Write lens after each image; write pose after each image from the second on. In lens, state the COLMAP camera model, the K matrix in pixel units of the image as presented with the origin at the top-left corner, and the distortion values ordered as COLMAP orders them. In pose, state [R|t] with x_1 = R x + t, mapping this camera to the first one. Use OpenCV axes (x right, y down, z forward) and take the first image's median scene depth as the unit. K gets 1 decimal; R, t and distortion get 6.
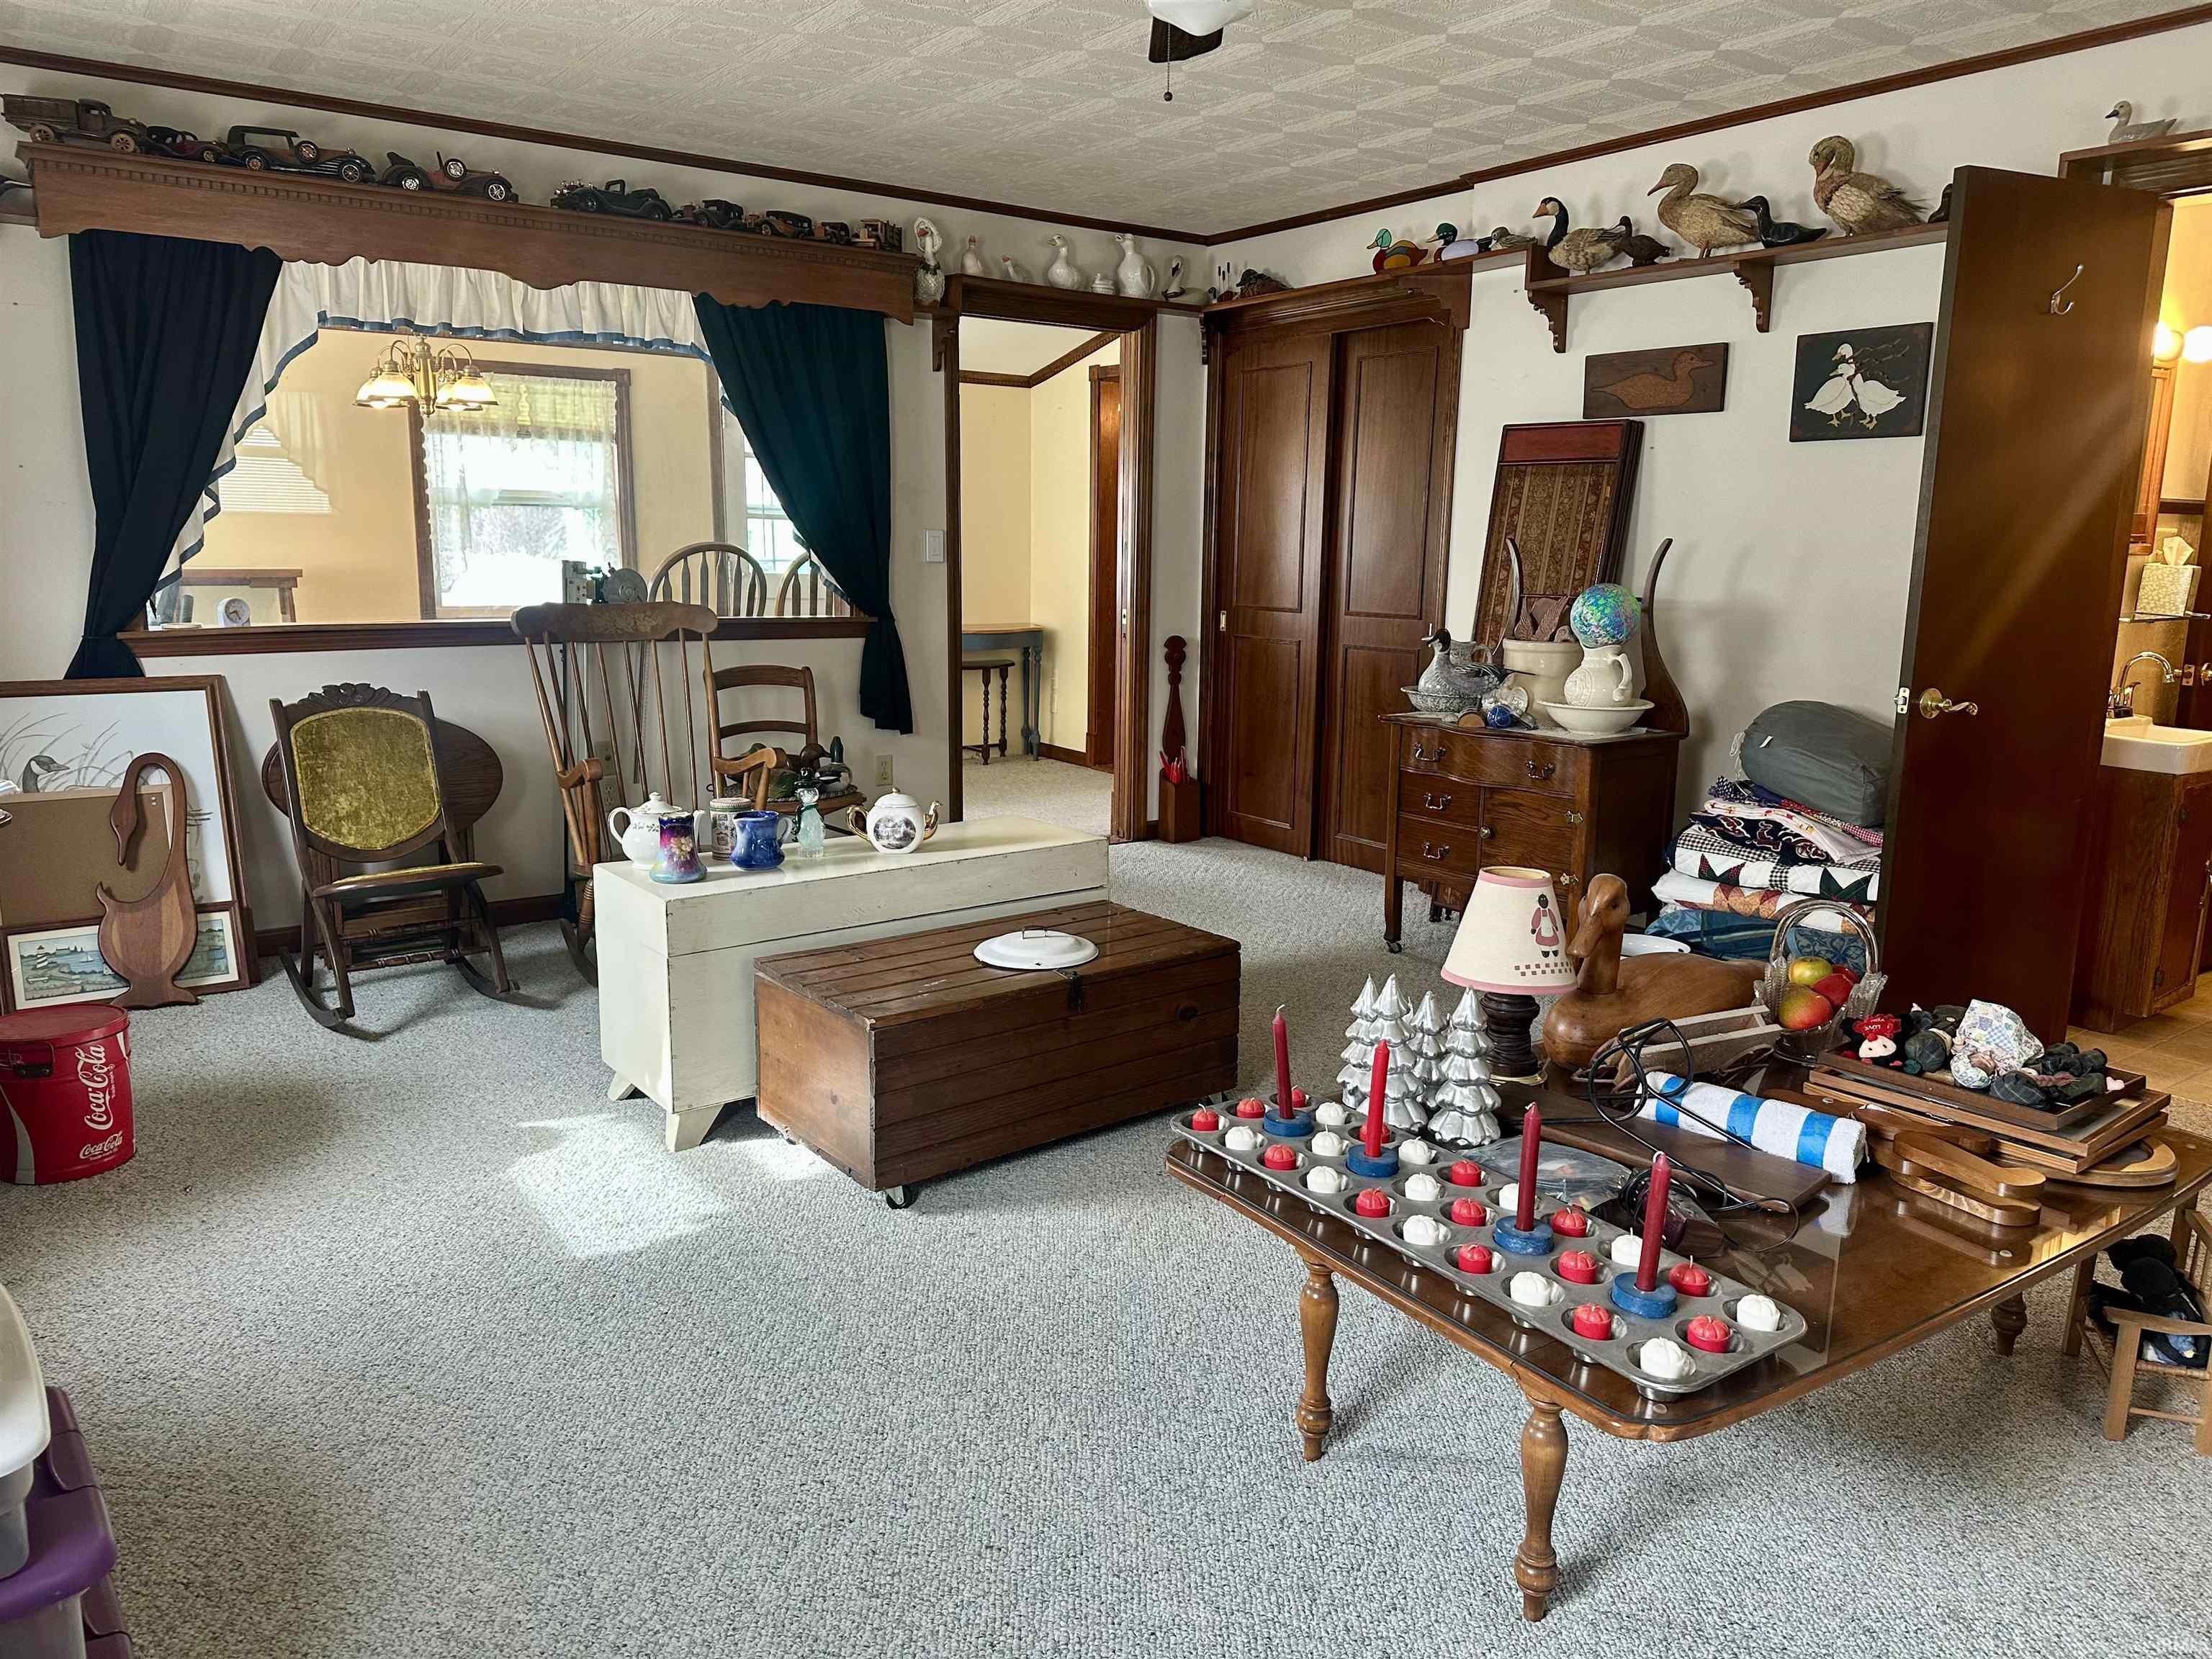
lens RADIAL K [[1552.2, 0, 1123.2], [0, 1552.2, 826.1], [0, 0, 1]] dist [0.038746, -0.052854]
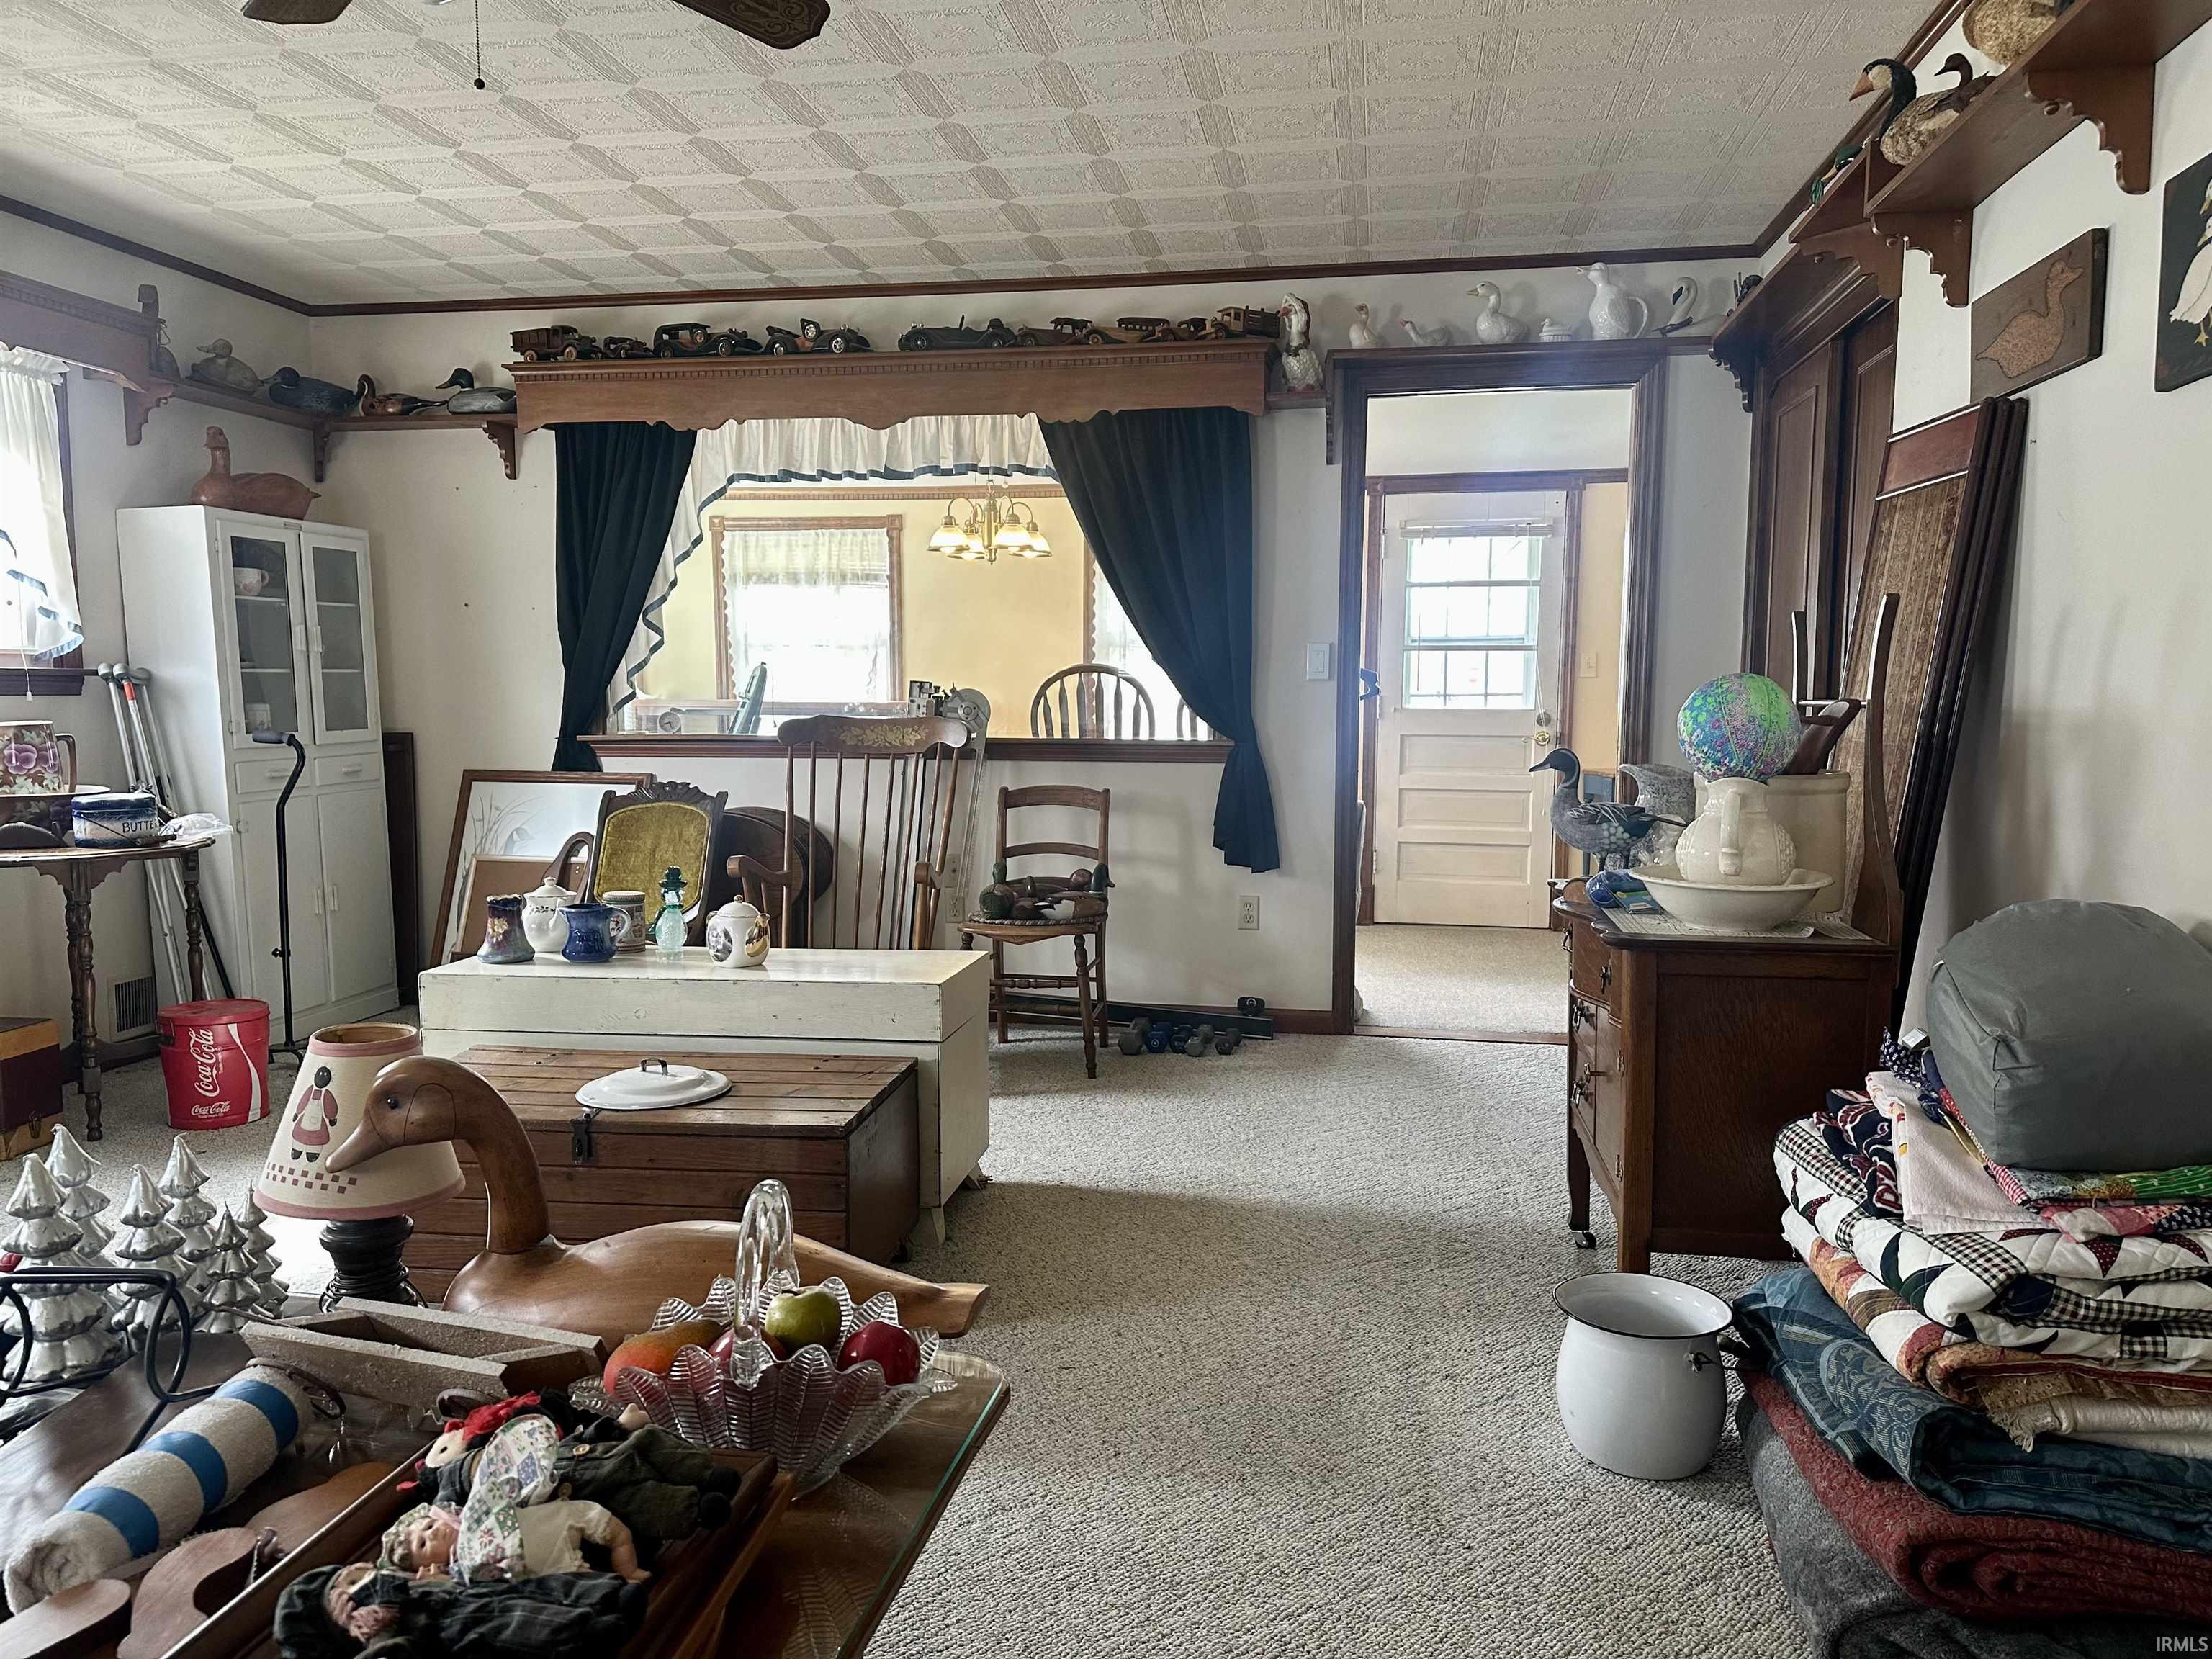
lens RADIAL K [[1552.2, 0, 1107.4], [0, 1552.2, 846.0], [0, 0, 1]] dist [0.038746, -0.052854]
pose [[0.696879, 0.058691, -0.714783, 0.483397], [-0.123403, 0.991594, -0.038893, -0.033207], [0.706492, 0.115310, 0.698264, 0.366723]]
